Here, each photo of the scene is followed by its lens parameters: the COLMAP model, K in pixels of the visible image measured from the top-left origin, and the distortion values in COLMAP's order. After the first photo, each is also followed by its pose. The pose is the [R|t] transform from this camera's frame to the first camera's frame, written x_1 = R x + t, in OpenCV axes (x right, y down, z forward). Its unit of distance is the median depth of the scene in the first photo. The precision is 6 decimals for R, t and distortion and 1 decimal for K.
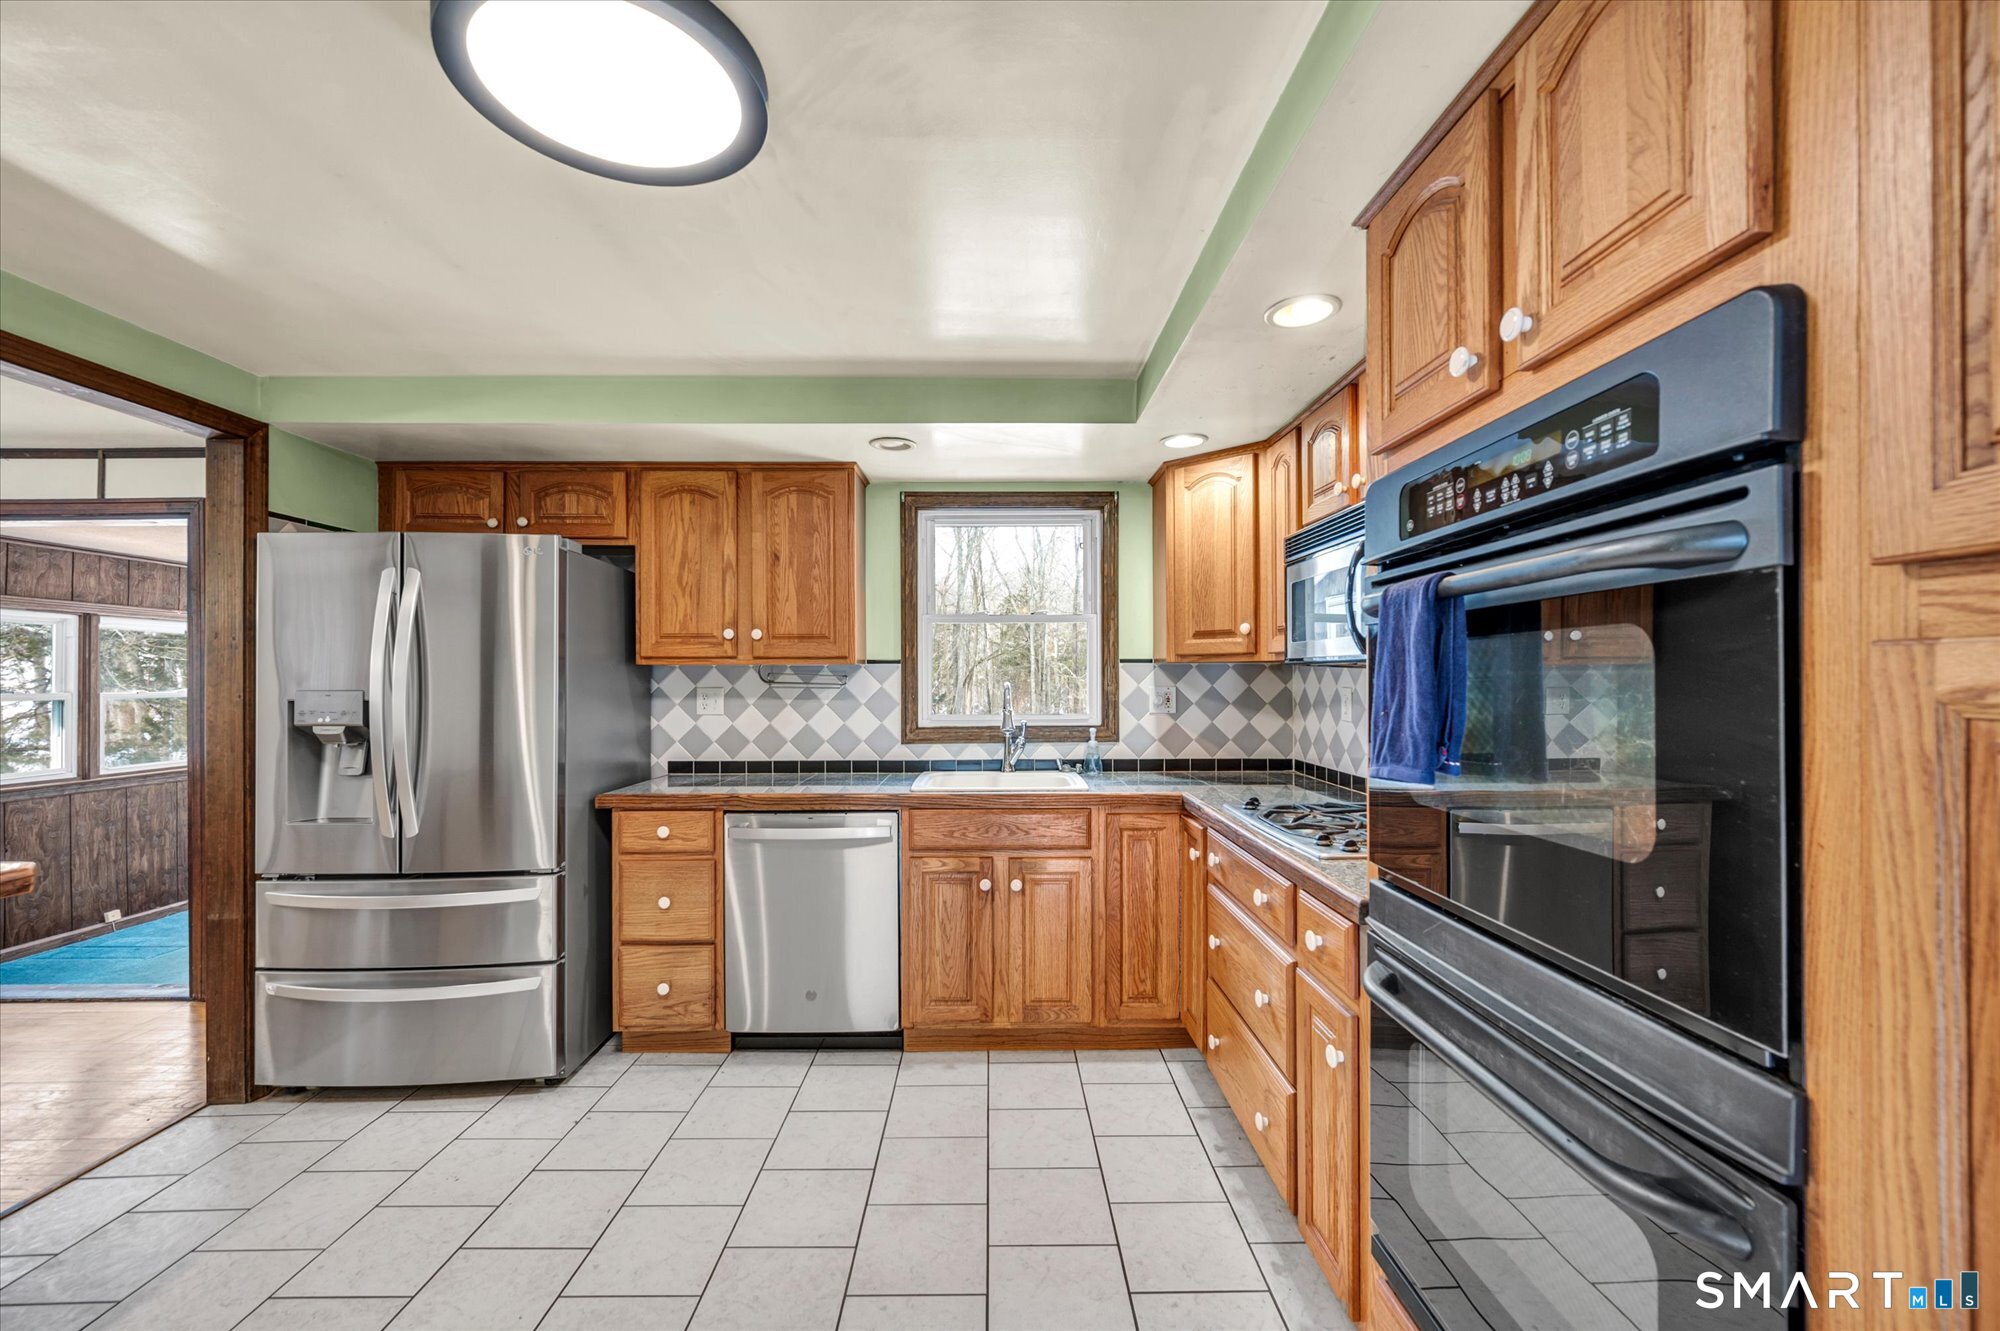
lens RADIAL K [[820.8, 0, 1002.2], [0, 820.8, 669.4], [0, 0, 1]] dist [-0.000611, -0.000139]
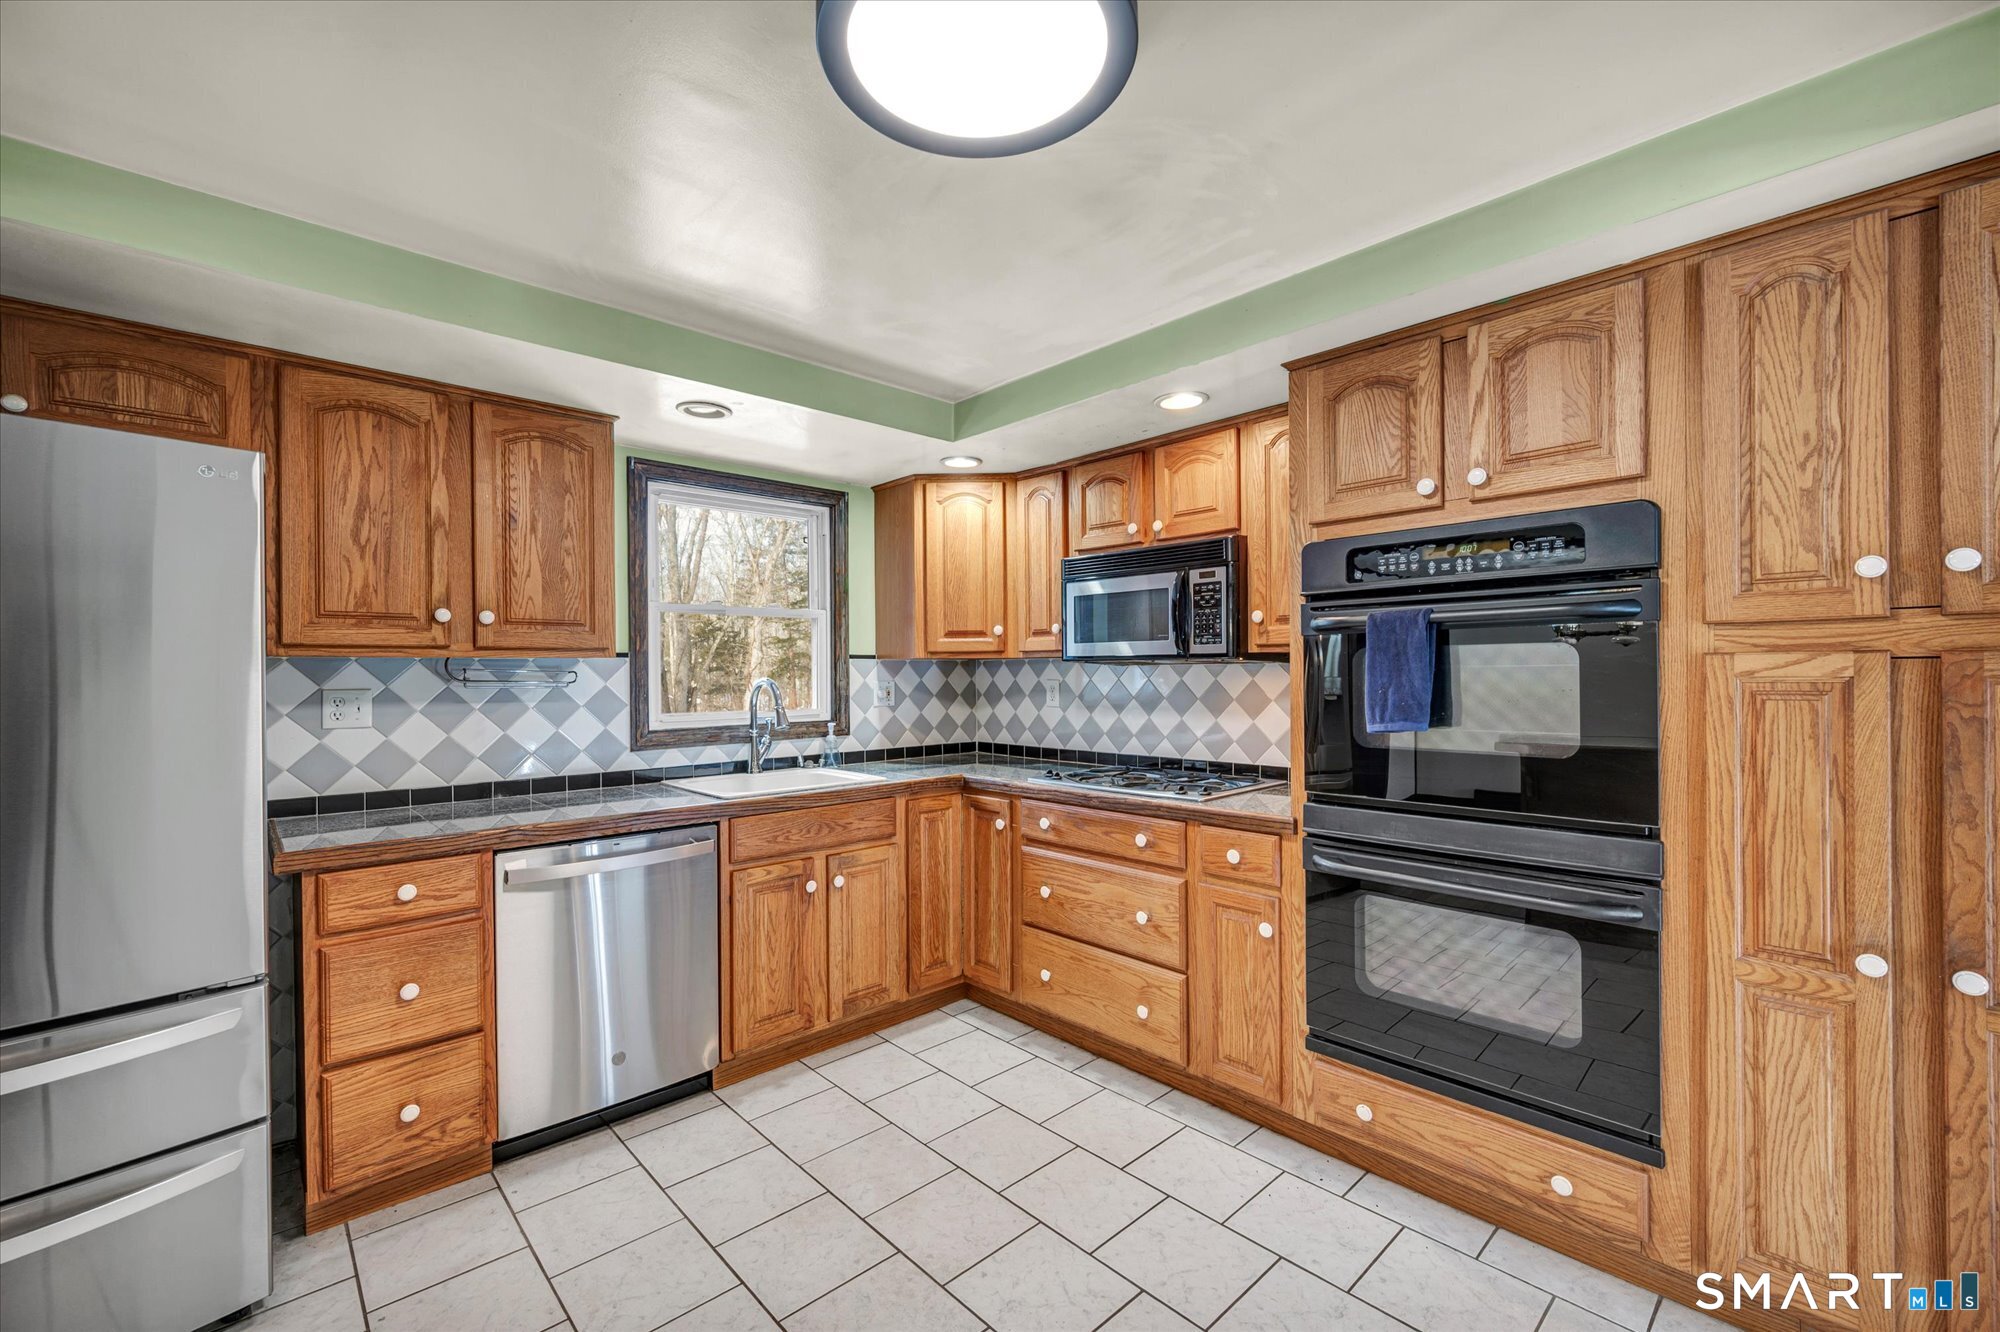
lens RADIAL K [[826.9, 0, 1000.0], [0, 826.9, 666.0], [0, 0, 1]] dist [-0.001210, -0.000140]
pose [[0.740452, 0.001770, 0.672107, -0.459004], [-0.001717, 0.999998, -0.000741, 0.002050], [-0.672107, -0.000605, 0.740454, 0.113180]]
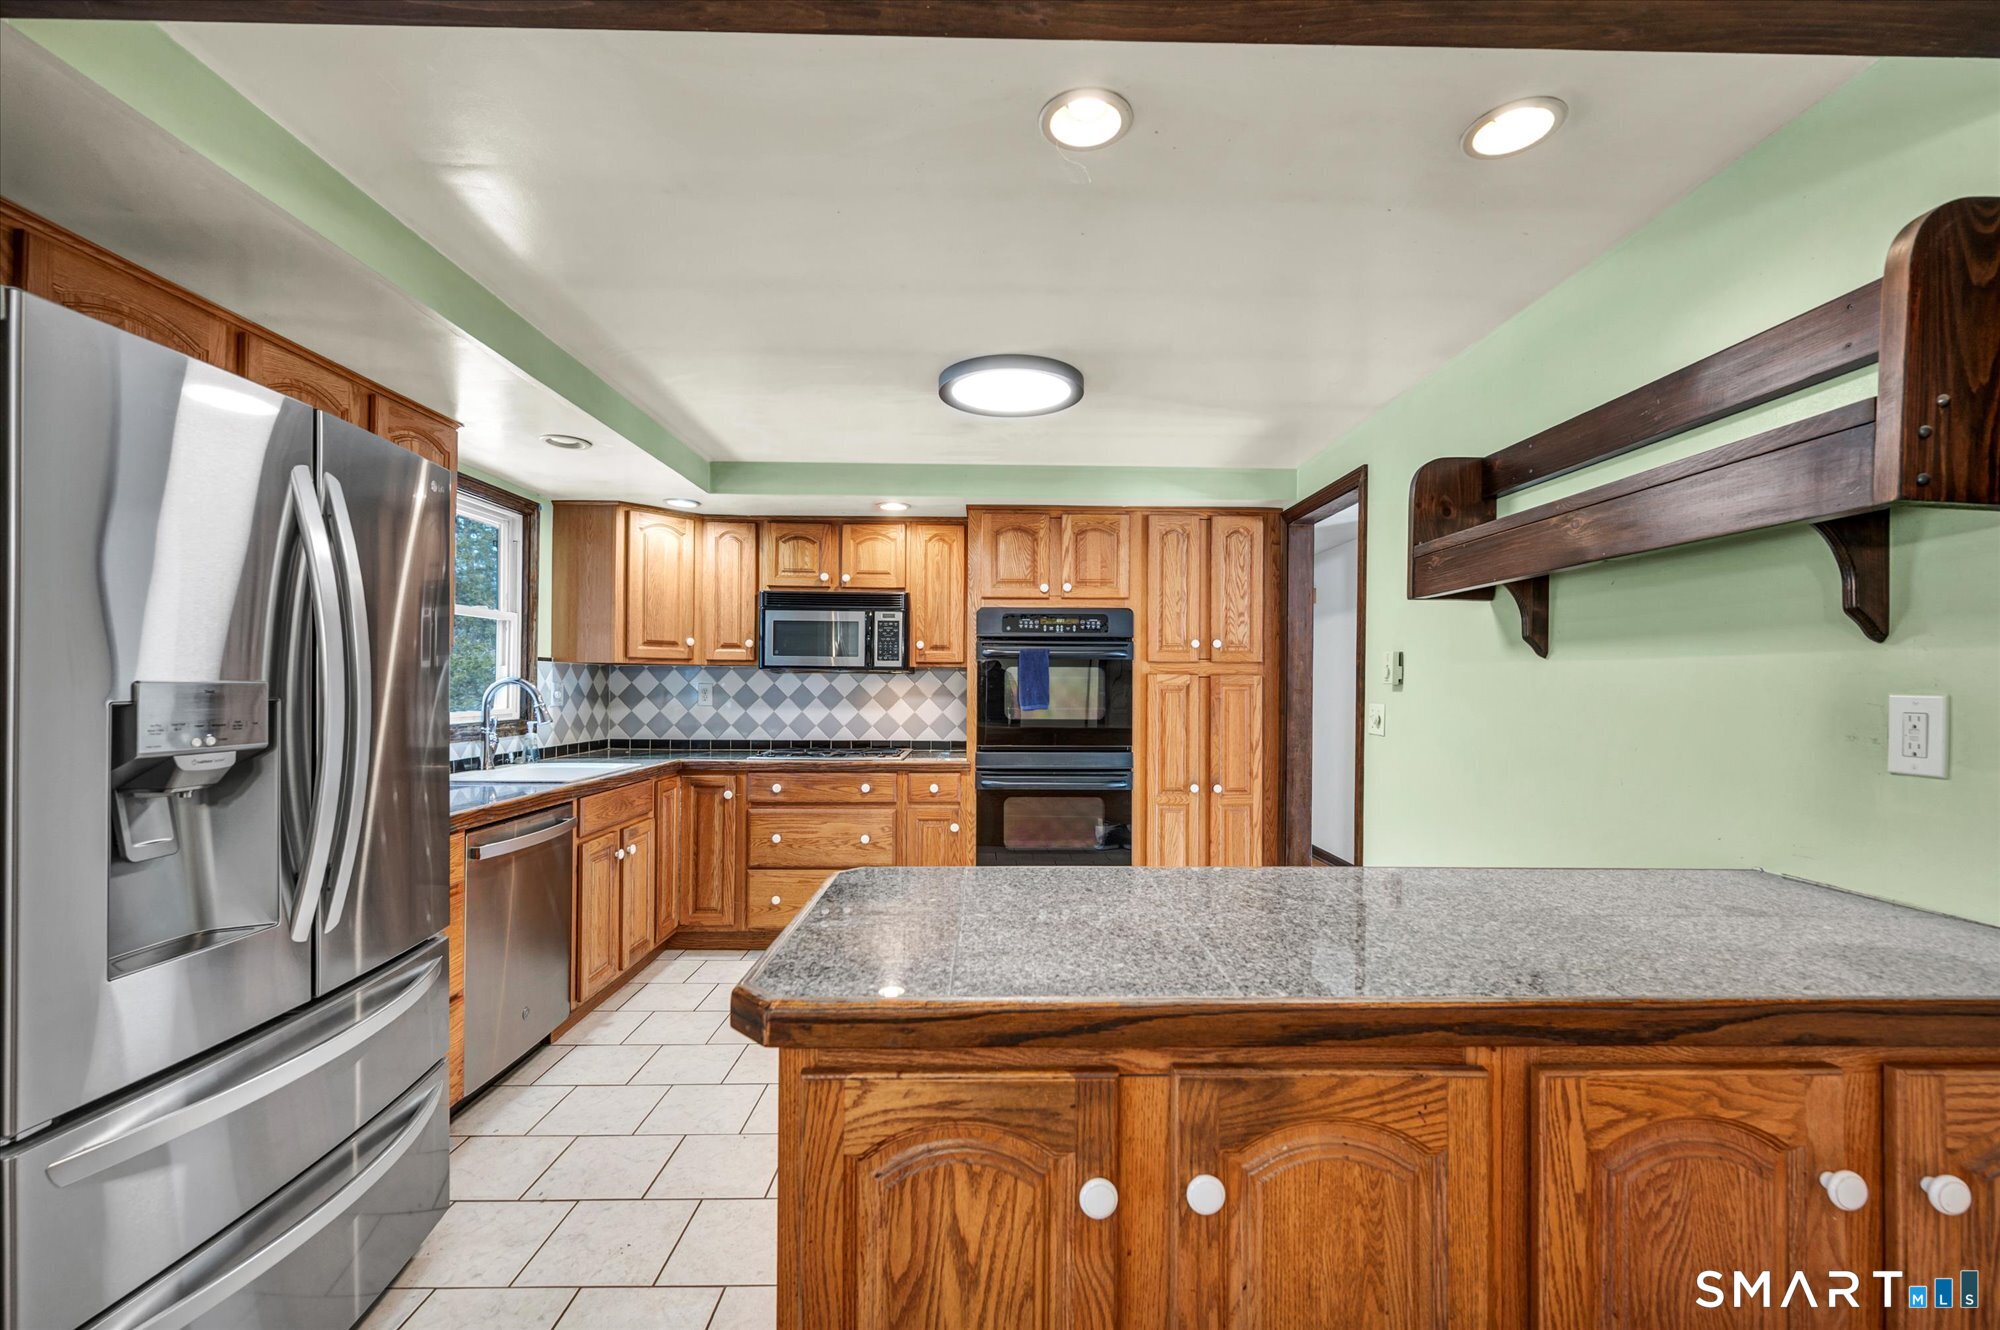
lens RADIAL K [[837.1, 0, 1008.5], [0, 837.1, 659.4], [0, 0, 1]] dist [-0.001368, -0.000333]
pose [[-0.005324, 0.032892, 0.999445, -1.071710], [-0.018521, 0.999284, -0.032986, 0.017156], [-0.999814, -0.018687, -0.004711, 0.418623]]
